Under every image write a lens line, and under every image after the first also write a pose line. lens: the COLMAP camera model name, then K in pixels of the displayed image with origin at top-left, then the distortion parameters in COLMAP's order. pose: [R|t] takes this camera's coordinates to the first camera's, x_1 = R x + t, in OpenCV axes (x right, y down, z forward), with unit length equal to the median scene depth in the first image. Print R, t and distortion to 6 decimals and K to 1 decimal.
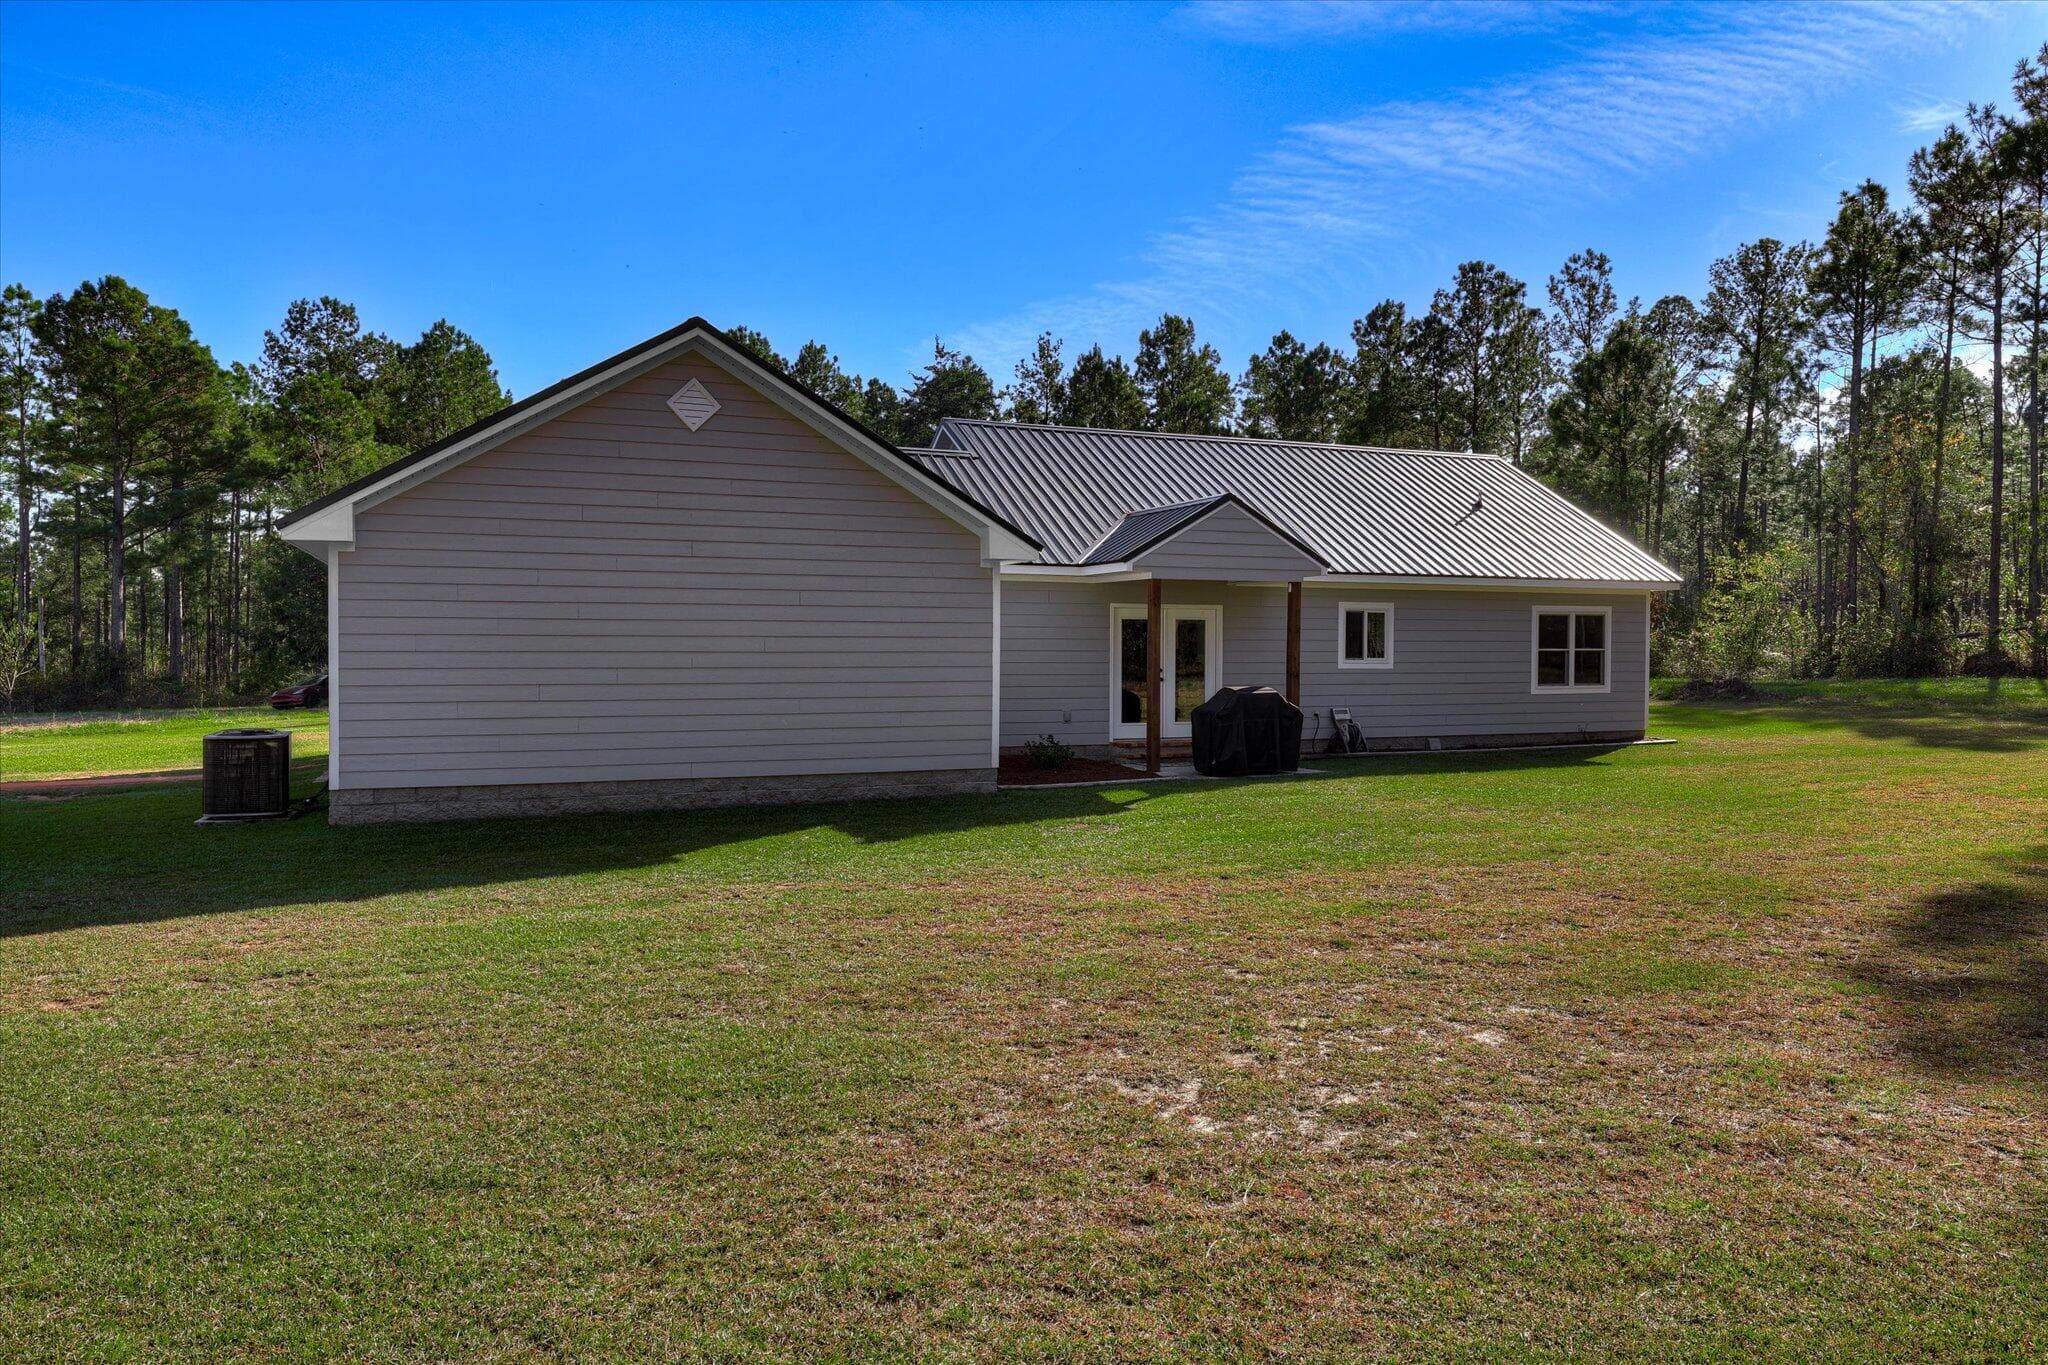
lens RADIAL K [[1541.4, 0, 1024.0], [0, 1541.4, 682.5], [0, 0, 1]] dist [-0.002880, -0.001267]
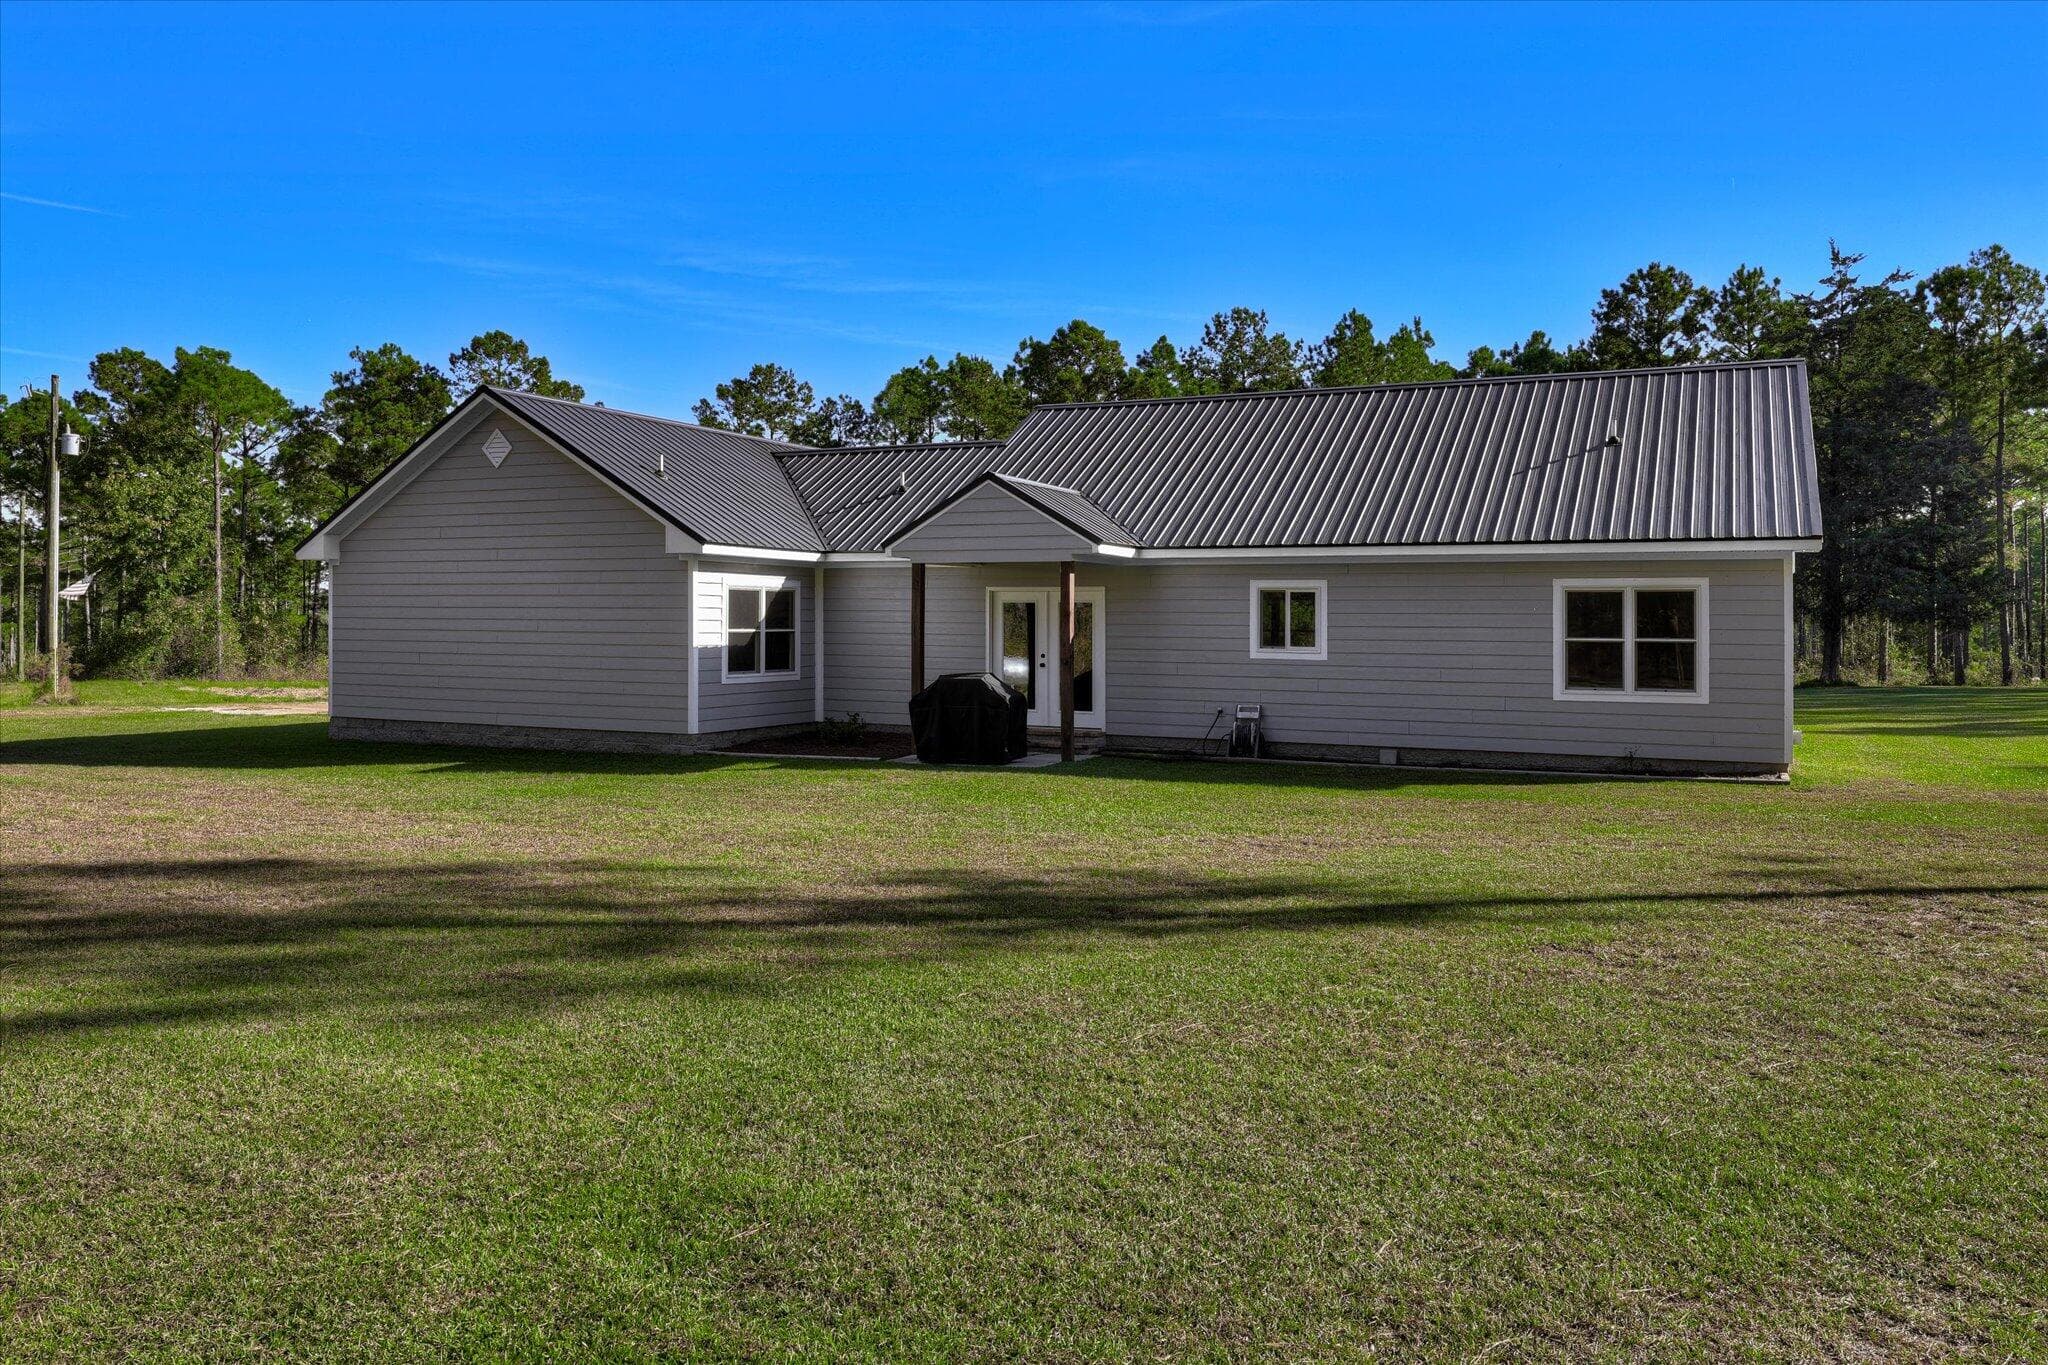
lens RADIAL K [[1710.1, 0, 1024.0], [0, 1710.1, 682.5], [0, 0, 1]] dist [0.001864, -0.001504]
pose [[0.598325, 0.029632, -0.800706, 0.876464], [-0.025007, 0.999520, 0.018303, -0.009738], [0.800863, 0.009072, 0.598778, 0.329051]]
